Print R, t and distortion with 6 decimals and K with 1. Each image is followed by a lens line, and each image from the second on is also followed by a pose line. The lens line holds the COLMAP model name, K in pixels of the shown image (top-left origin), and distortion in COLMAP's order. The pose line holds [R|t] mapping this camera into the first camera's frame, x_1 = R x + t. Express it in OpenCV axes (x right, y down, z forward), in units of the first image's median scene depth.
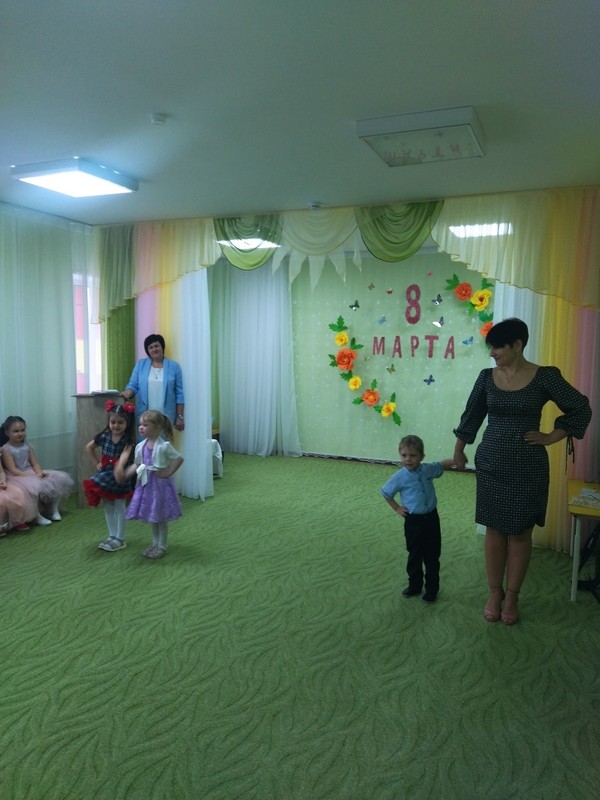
lens RADIAL K [[608.6, 0, 301.4], [0, 608.6, 399.6], [0, 0, 1]] dist [0.106638, -0.175147]
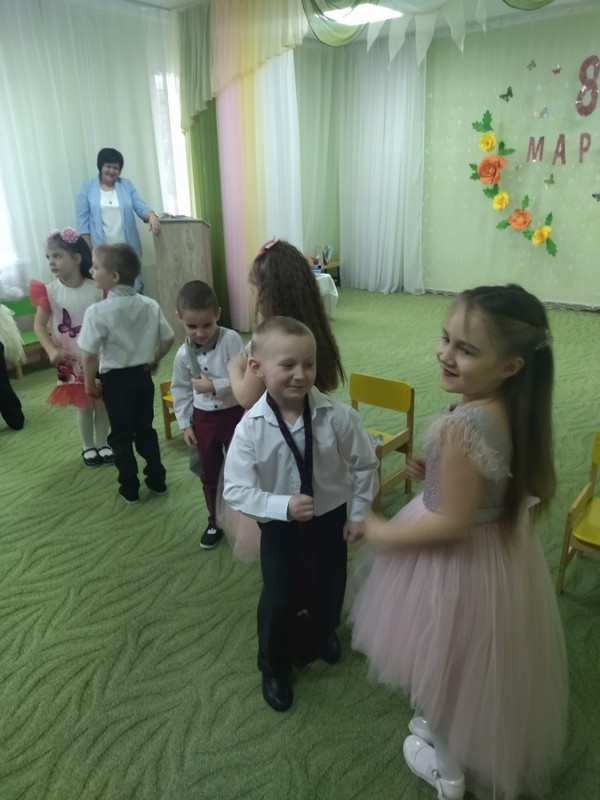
lens RADIAL K [[620.6, 0, 297.1], [0, 620.6, 395.8], [0, 0, 1]] dist [0.096379, -0.175881]
pose [[0.958414, 0.064787, -0.277930, 0.079935], [0.008758, 0.966754, 0.255557, 0.006593], [0.285247, -0.247364, 0.925984, 0.110212]]
